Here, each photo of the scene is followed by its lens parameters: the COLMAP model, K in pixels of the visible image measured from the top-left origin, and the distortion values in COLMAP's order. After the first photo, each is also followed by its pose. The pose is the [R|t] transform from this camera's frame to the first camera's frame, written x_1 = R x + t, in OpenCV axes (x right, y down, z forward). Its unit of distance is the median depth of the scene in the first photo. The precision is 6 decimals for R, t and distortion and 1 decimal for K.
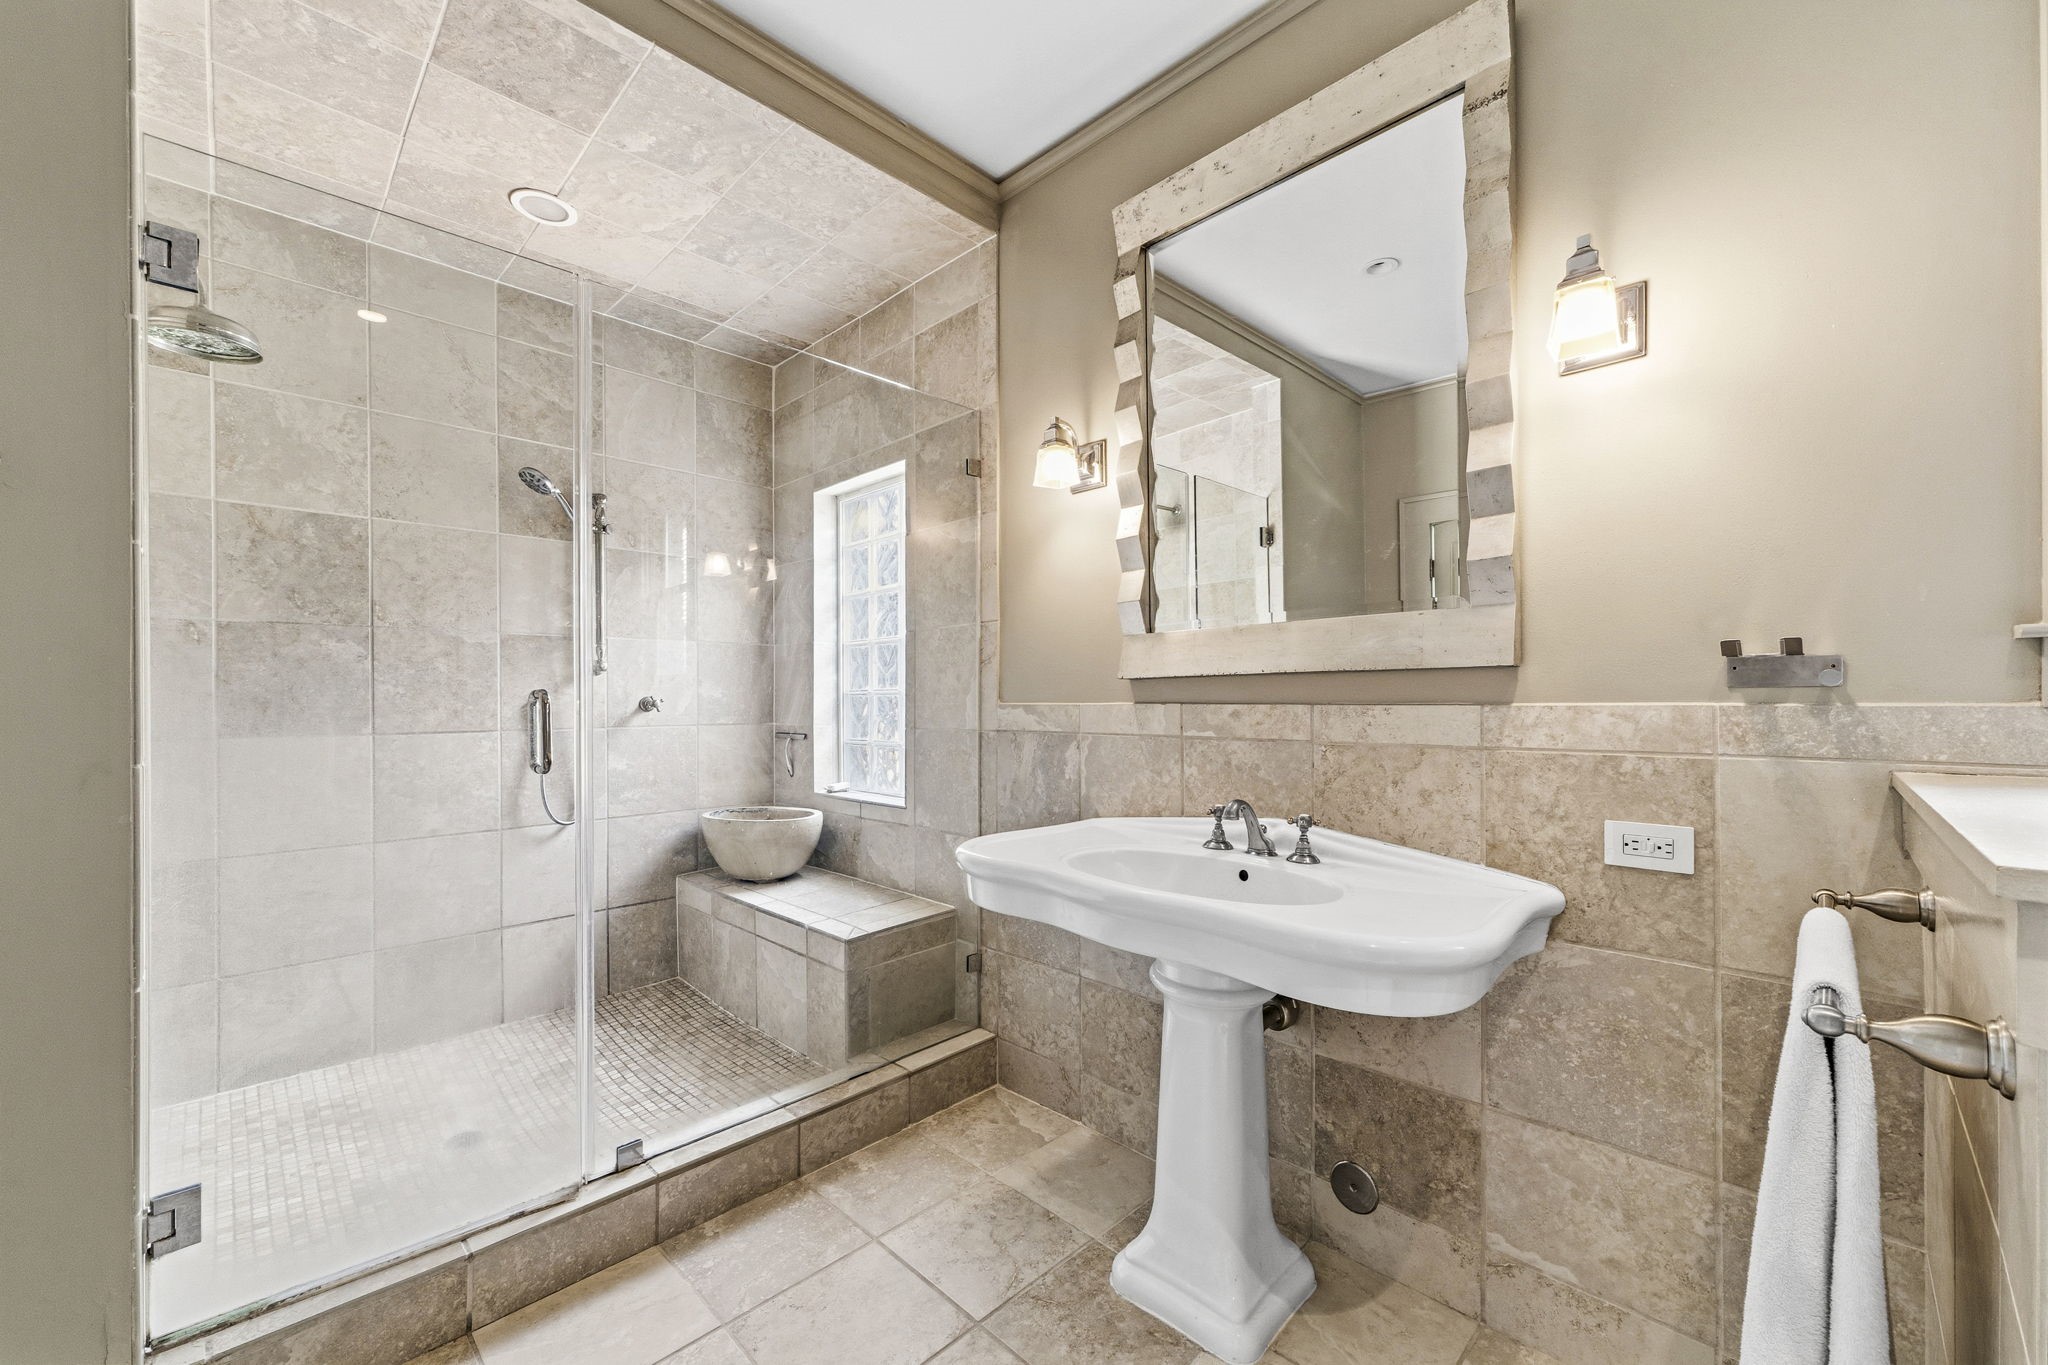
lens RADIAL K [[802.8, 0, 1035.8], [0, 802.8, 695.7], [0, 0, 1]] dist [0.001828, 0.000681]
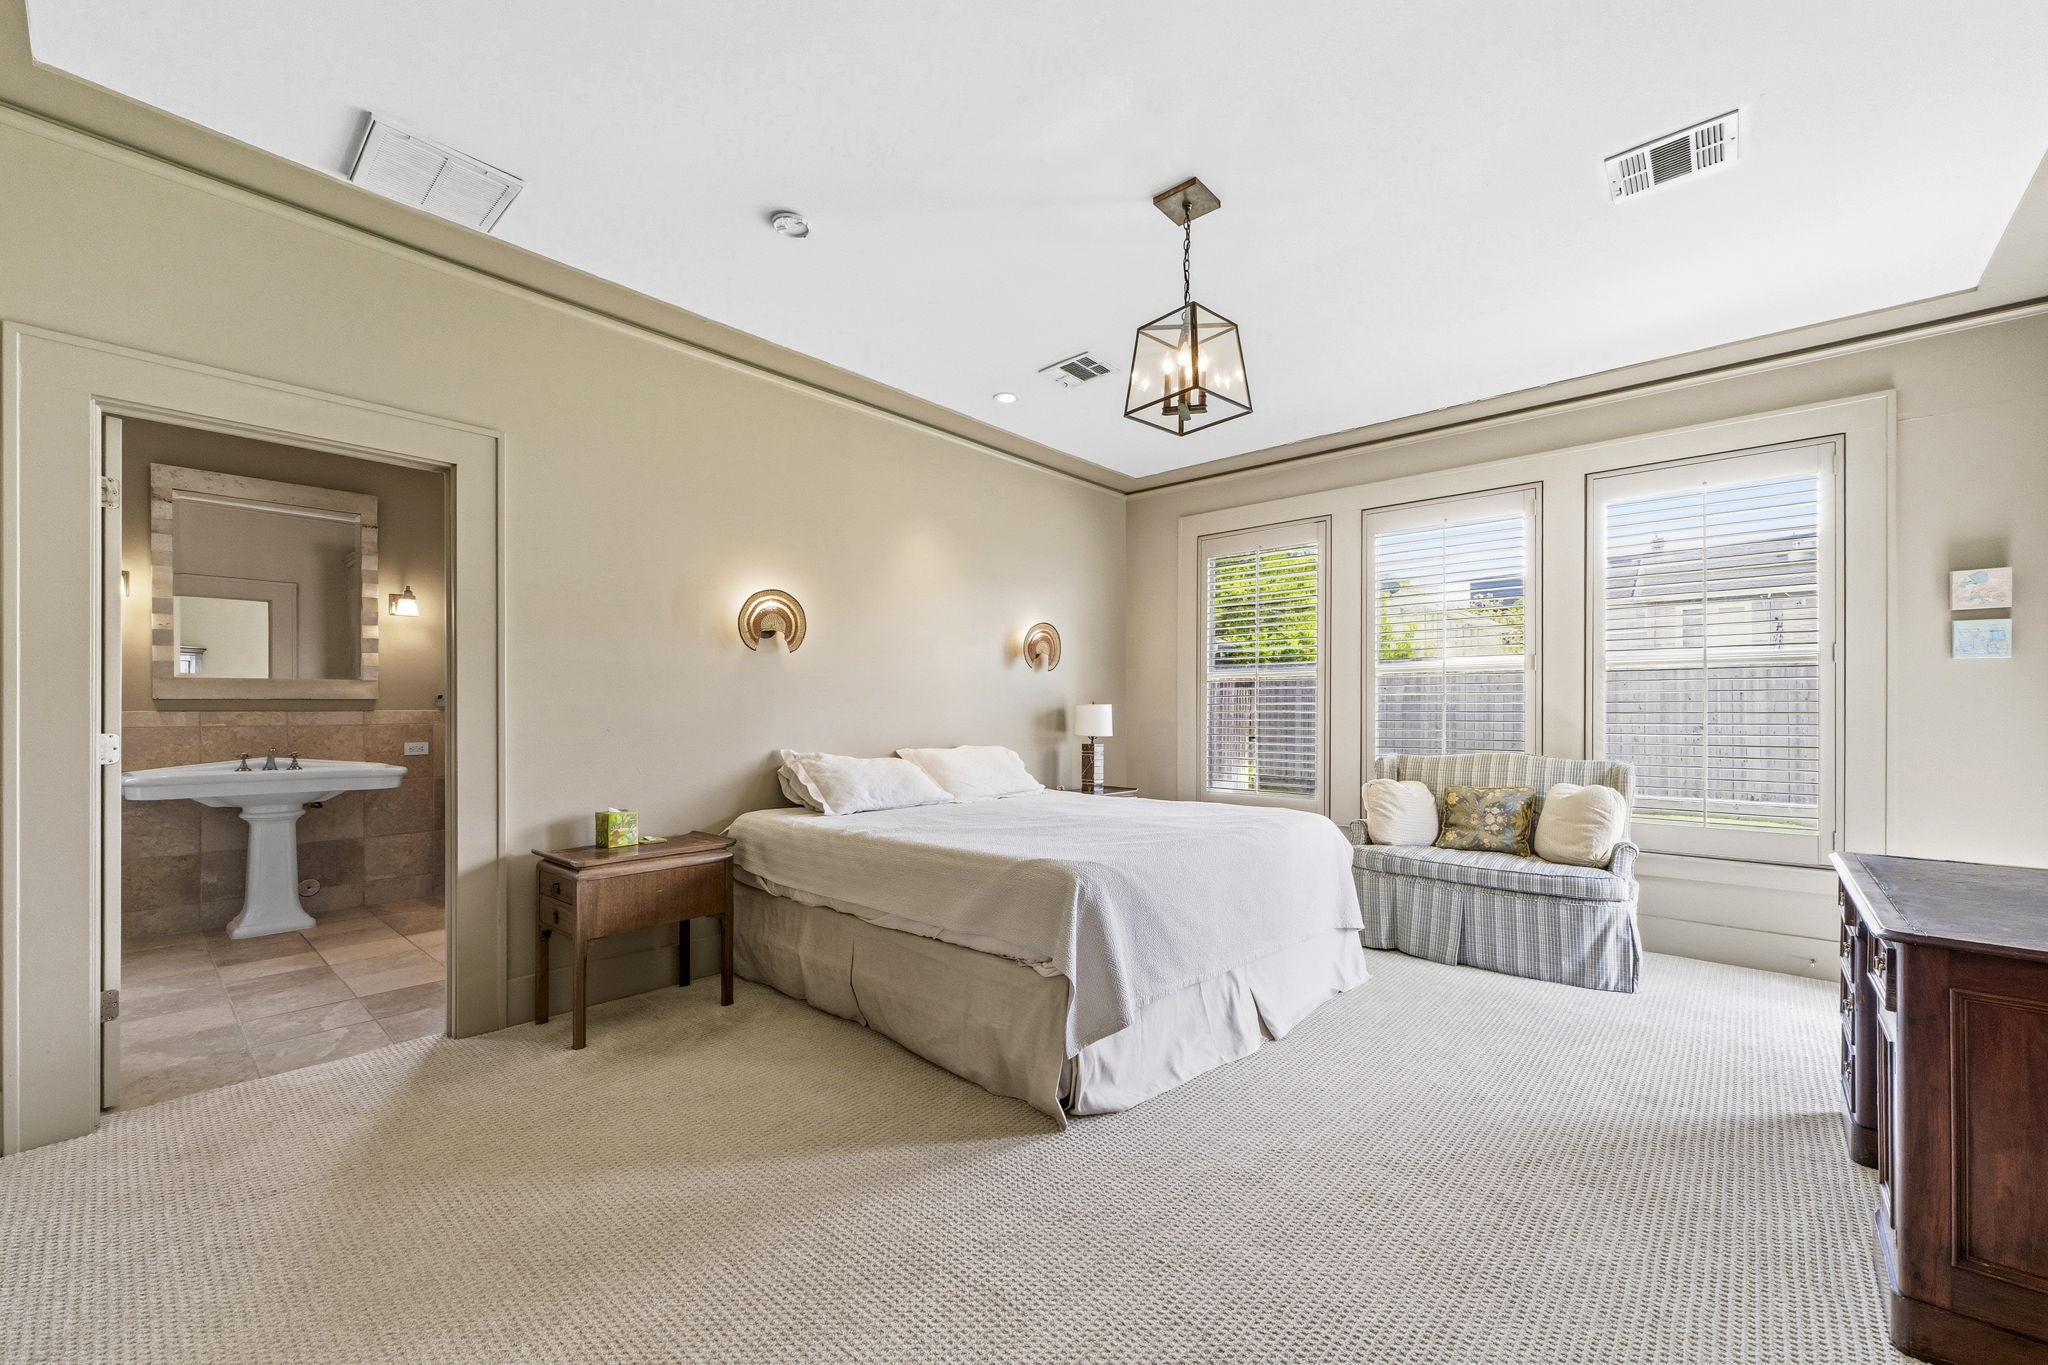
lens RADIAL K [[802.8, 0, 1035.8], [0, 802.8, 695.7], [0, 0, 1]] dist [0.001828, 0.000681]
pose [[-0.056101, 0.015167, 0.998310, -2.774014], [0.000502, 0.999885, -0.015163, 0.000747], [-0.998425, -0.000350, -0.056102, -1.473074]]
